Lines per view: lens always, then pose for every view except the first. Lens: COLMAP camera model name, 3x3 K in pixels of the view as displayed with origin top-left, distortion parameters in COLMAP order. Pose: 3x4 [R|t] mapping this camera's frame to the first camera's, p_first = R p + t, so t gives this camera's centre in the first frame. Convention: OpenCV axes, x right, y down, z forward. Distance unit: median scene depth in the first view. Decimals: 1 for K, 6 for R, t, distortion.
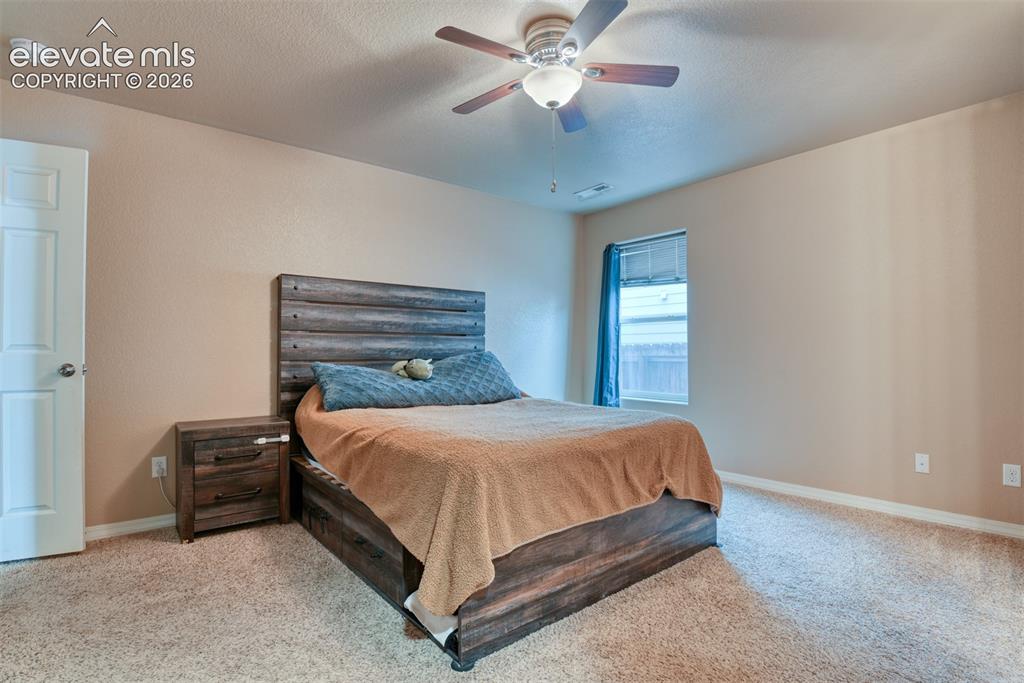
lens RADIAL K [[499.7, 0, 511.3], [0, 499.7, 345.4], [0, 0, 1]] dist [-0.027946, -0.001633]
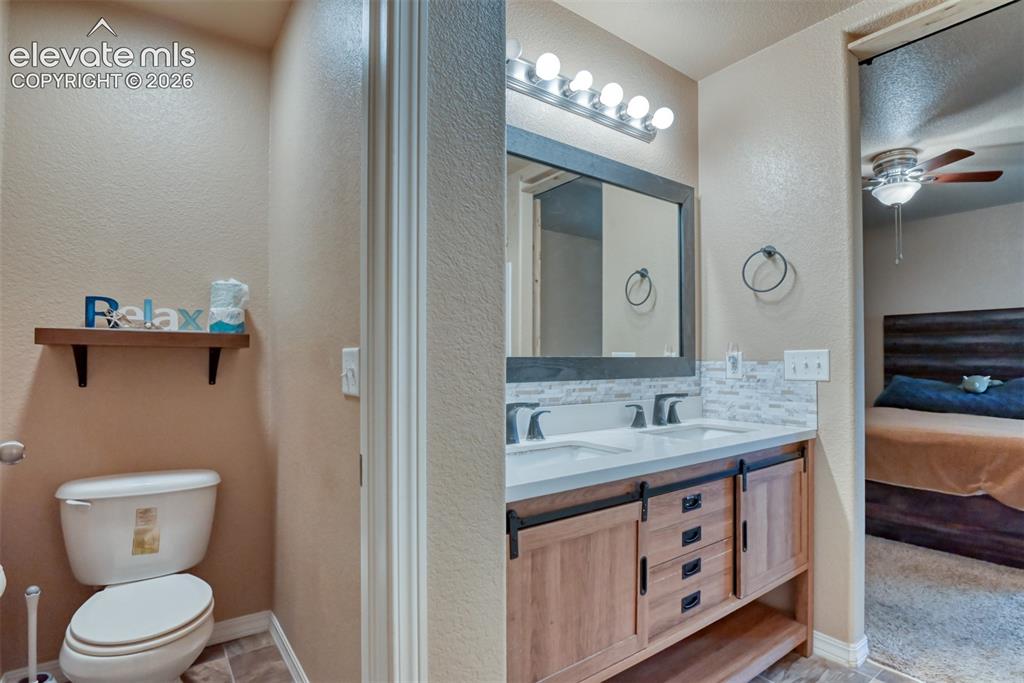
lens RADIAL K [[499.7, 0, 510.2], [0, 499.7, 346.0], [0, 0, 1]] dist [-0.027946, -0.001633]
pose [[-0.056553, -0.023197, -0.998130, 0.955524], [0.016888, 0.999565, -0.024187, -0.031692], [0.998257, -0.018225, -0.056137, -0.041174]]
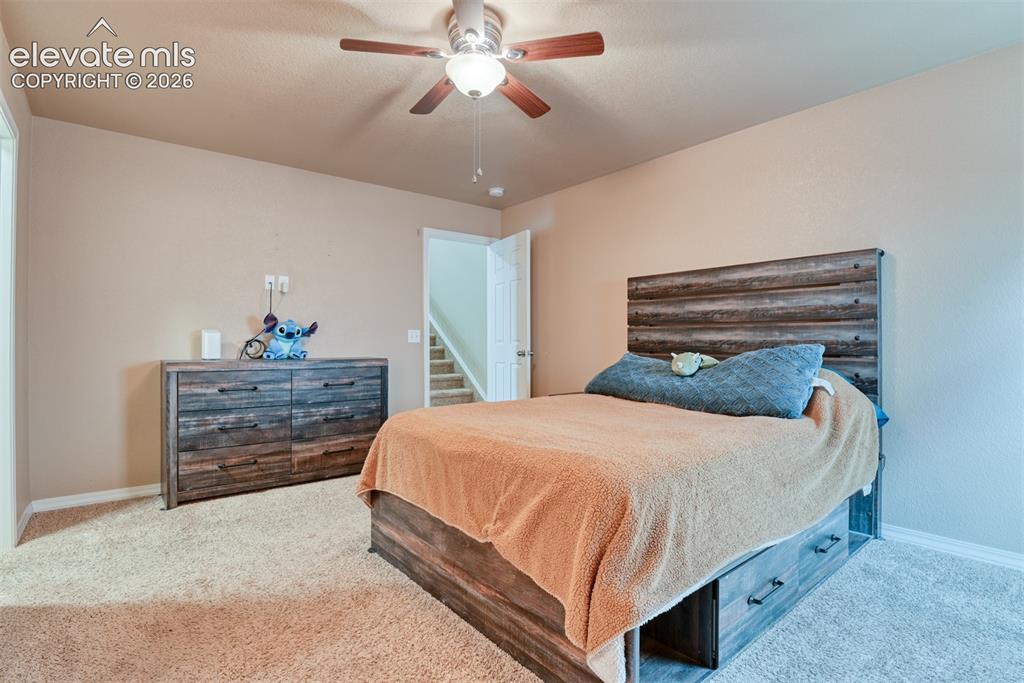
lens RADIAL K [[499.7, 0, 512.1], [0, 499.7, 339.2], [0, 0, 1]] dist [-0.027946, -0.001633]
pose [[-0.001228, -0.001652, -0.999998, 0.642831], [0.015237, 0.999883, -0.001671, -0.000189], [0.999883, -0.015239, -0.001203, 0.637434]]
